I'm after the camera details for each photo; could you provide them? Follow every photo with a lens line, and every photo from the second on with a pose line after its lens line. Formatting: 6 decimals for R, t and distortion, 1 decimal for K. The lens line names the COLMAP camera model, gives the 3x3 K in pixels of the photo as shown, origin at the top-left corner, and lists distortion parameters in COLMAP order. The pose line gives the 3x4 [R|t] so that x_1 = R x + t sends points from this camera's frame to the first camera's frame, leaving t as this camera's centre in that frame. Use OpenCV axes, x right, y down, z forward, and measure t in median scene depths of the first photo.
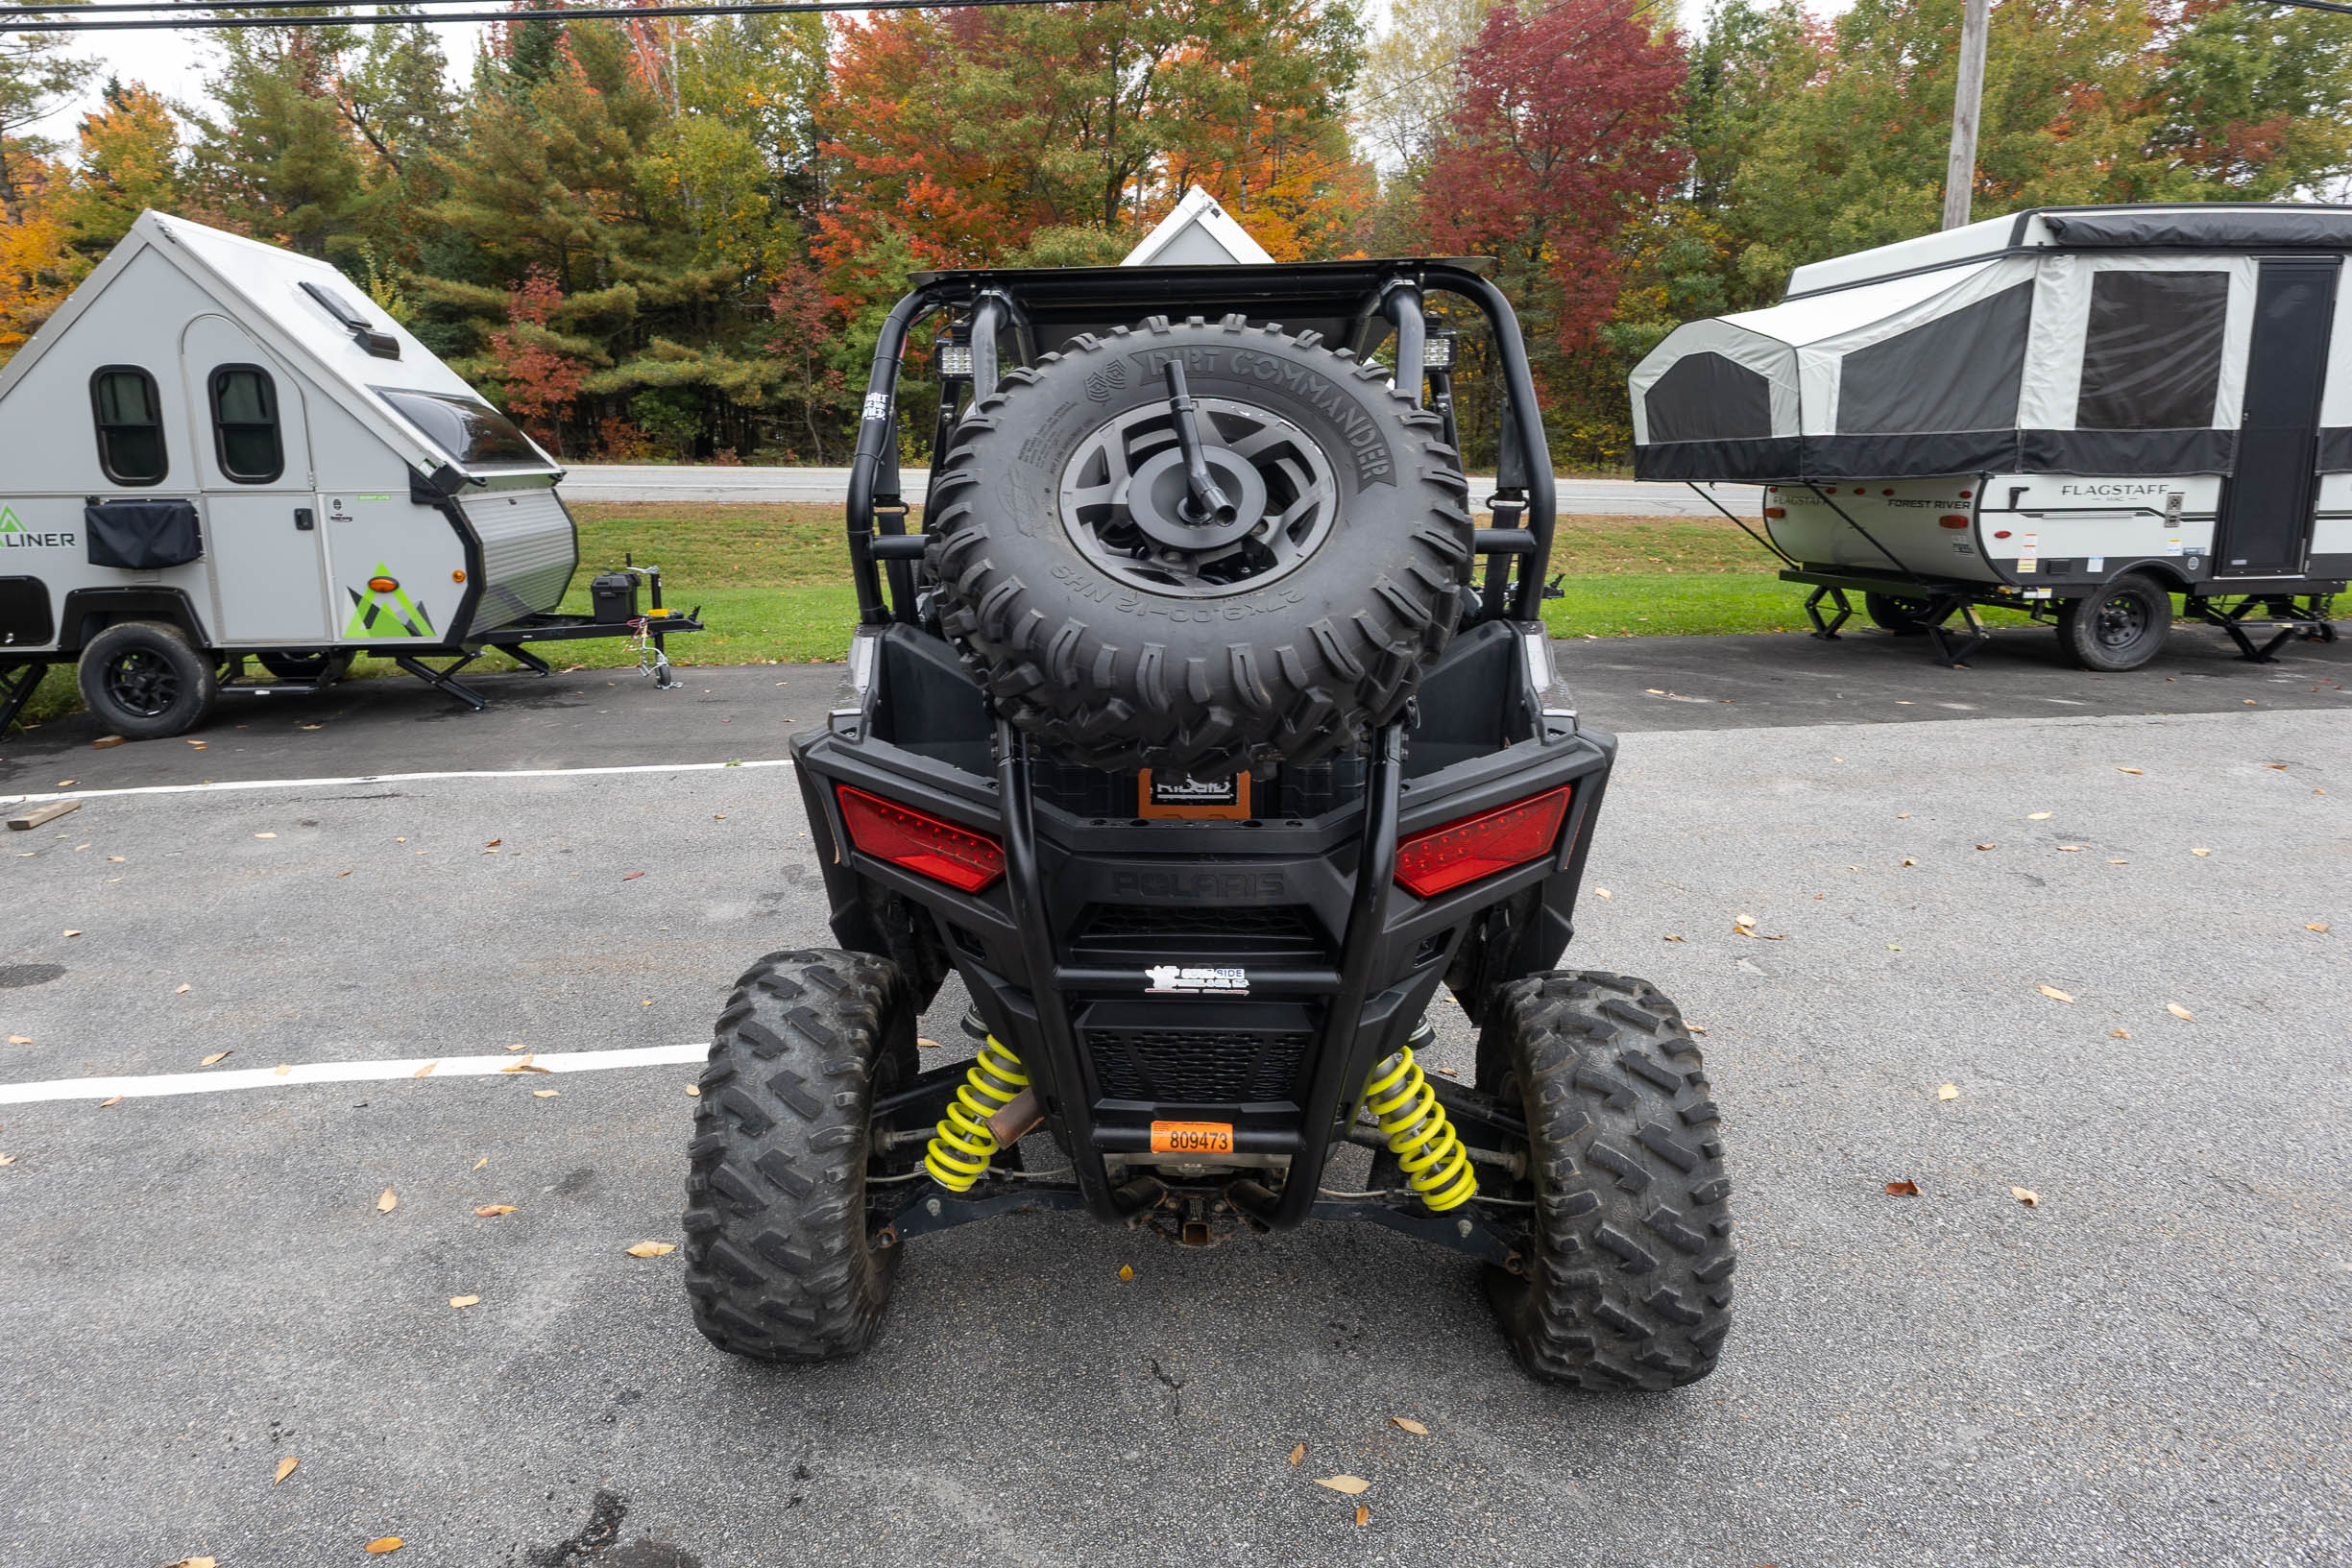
lens RADIAL K [[1378.9, 0, 1165.6], [0, 1378.9, 753.7], [0, 0, 1]] dist [-0.005139, -0.000320]
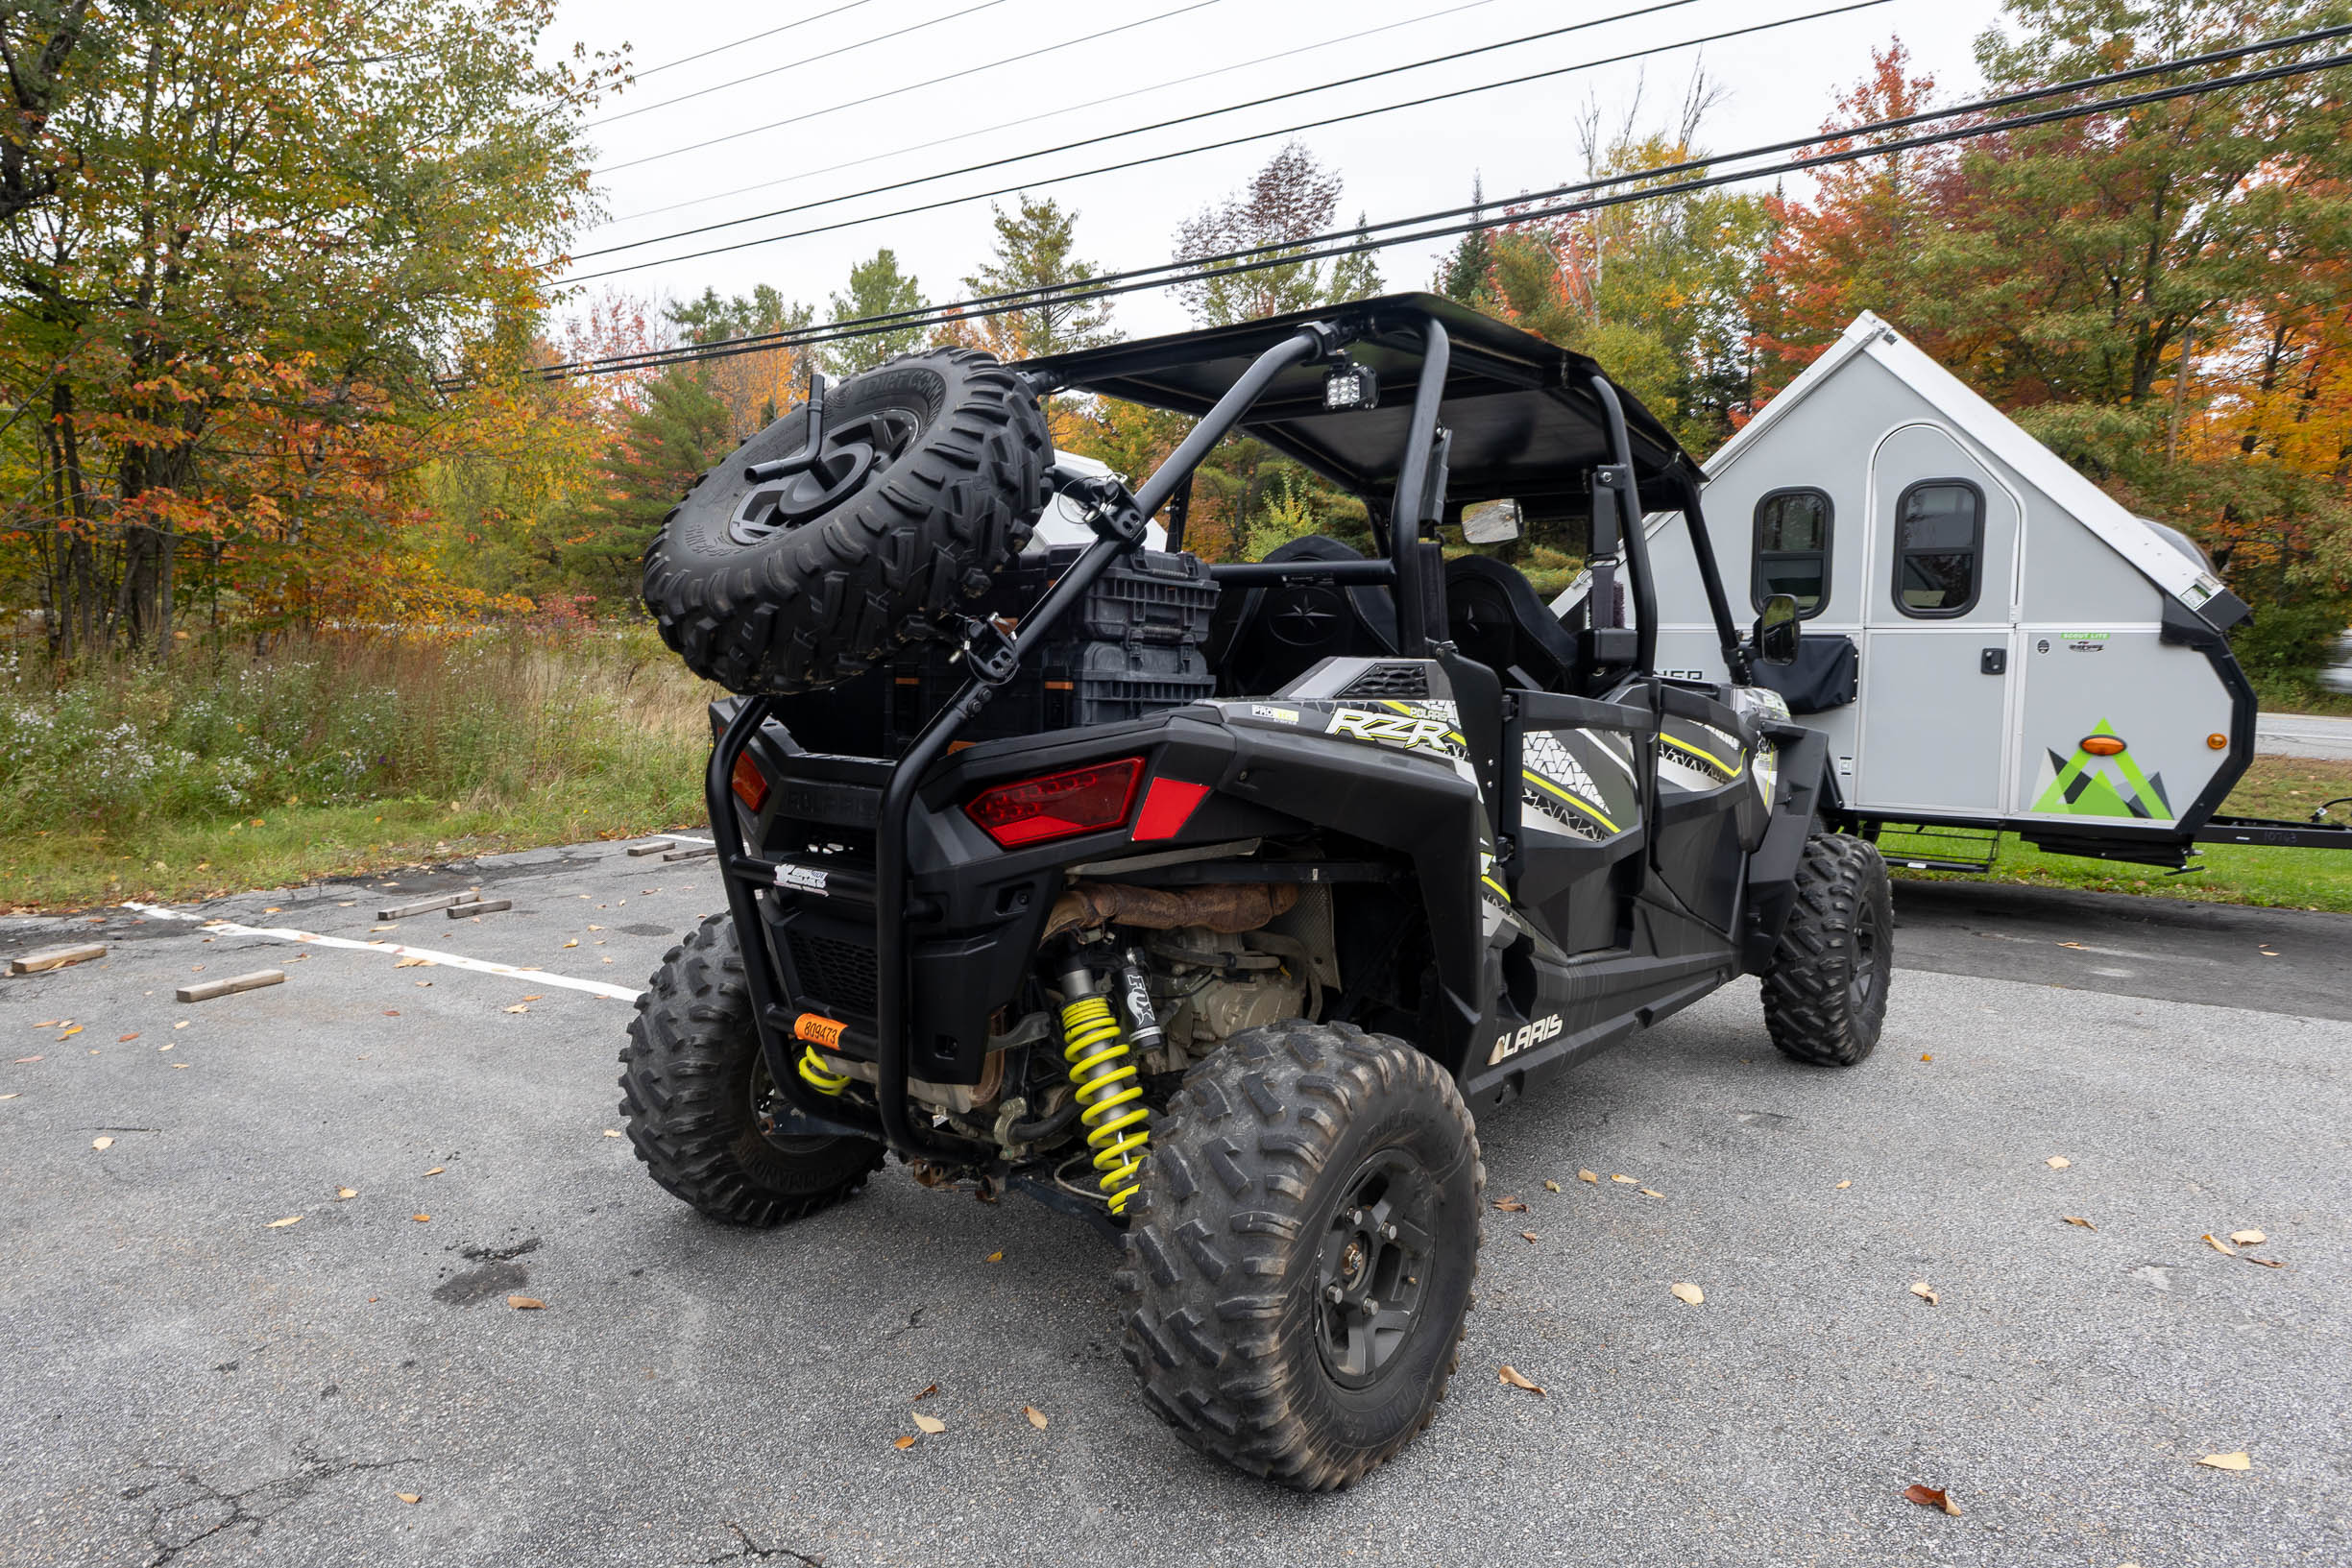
lens RADIAL K [[1487.1, 0, 1064.5], [0, 1487.1, 779.8], [0, 0, 1]] dist [0.000637, -0.001027]
pose [[0.772279, 0.079760, -0.630256, 0.242244], [-0.170169, 0.981805, -0.084265, 0.036330], [0.612068, 0.172326, 0.771801, 0.031750]]
